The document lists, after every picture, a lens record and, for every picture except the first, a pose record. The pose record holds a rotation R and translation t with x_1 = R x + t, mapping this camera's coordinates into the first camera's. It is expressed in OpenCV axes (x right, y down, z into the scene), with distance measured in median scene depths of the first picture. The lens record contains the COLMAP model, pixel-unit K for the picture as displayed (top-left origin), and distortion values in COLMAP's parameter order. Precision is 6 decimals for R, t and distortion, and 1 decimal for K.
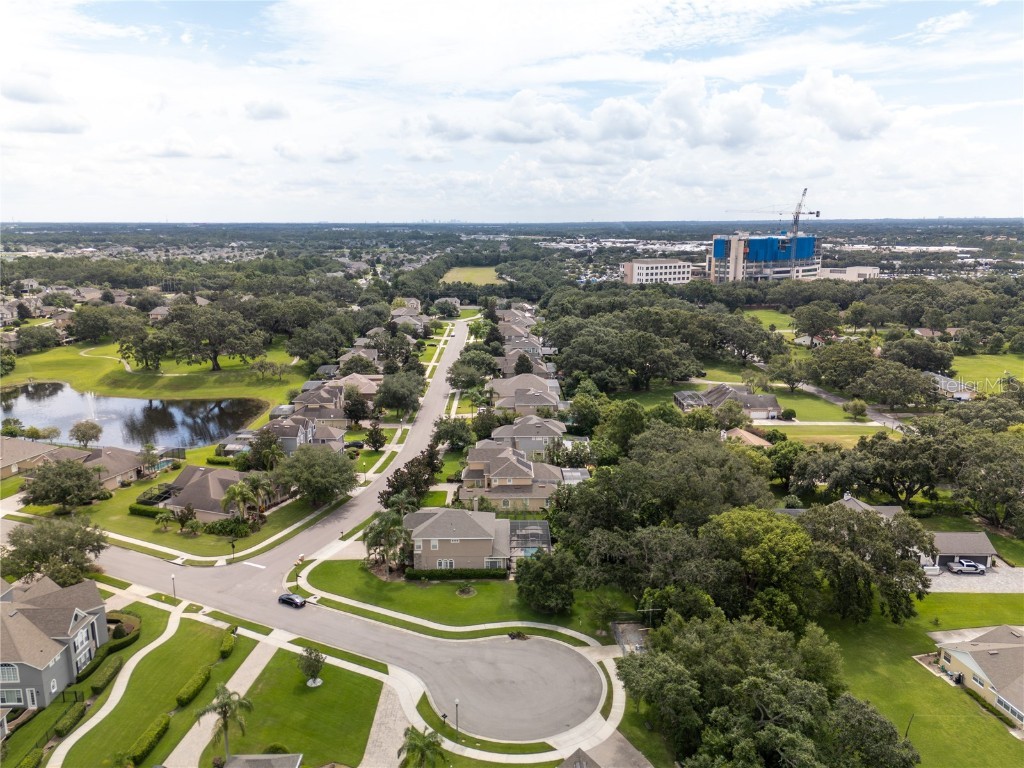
lens RADIAL K [[748.5, 0, 513.4], [0, 748.5, 389.1], [0, 0, 1]] dist [0.078612, -0.079912]
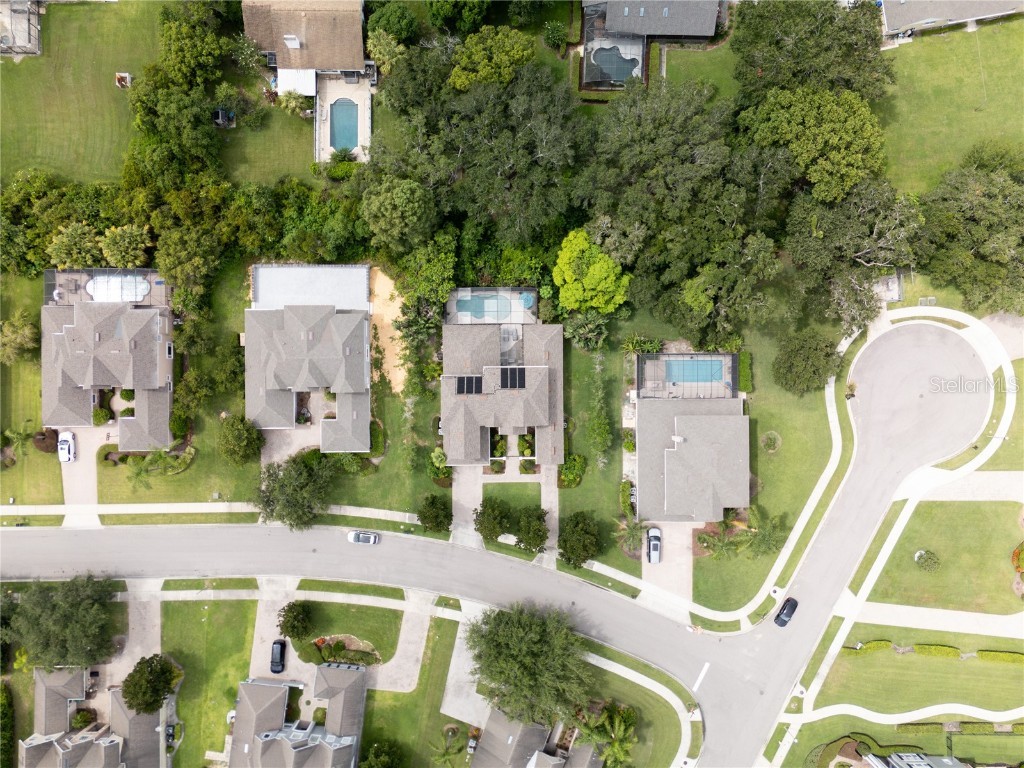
lens RADIAL K [[748.5, 0, 513.4], [0, 748.5, 389.1], [0, 0, 1]] dist [0.078612, -0.079912]
pose [[0.006118, -0.999922, 0.010911, -0.001060], [0.212304, 0.011962, 0.977130, -0.152042], [-0.977184, -0.003662, 0.212361, 0.218117]]
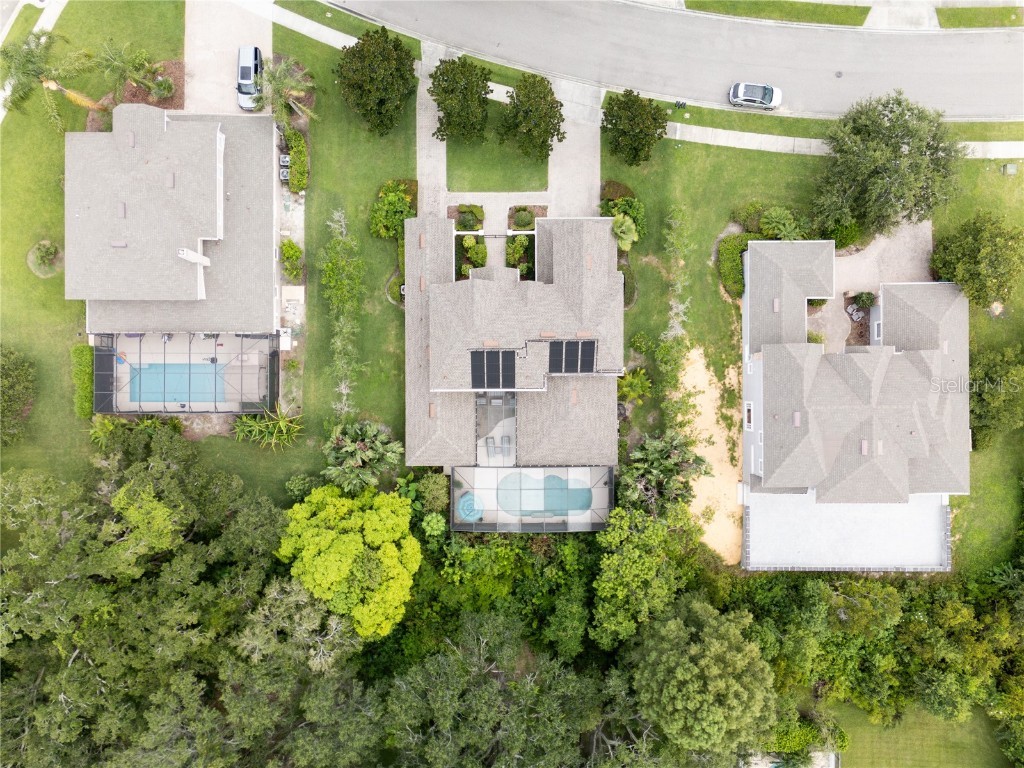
lens RADIAL K [[748.5, 0, 513.4], [0, 748.5, 389.1], [0, 0, 1]] dist [0.078612, -0.079912]
pose [[-0.010173, 0.999815, 0.016348, 0.004576], [-0.221949, -0.018199, 0.974888, -0.072611], [0.975005, 0.006289, 0.222093, 0.237242]]
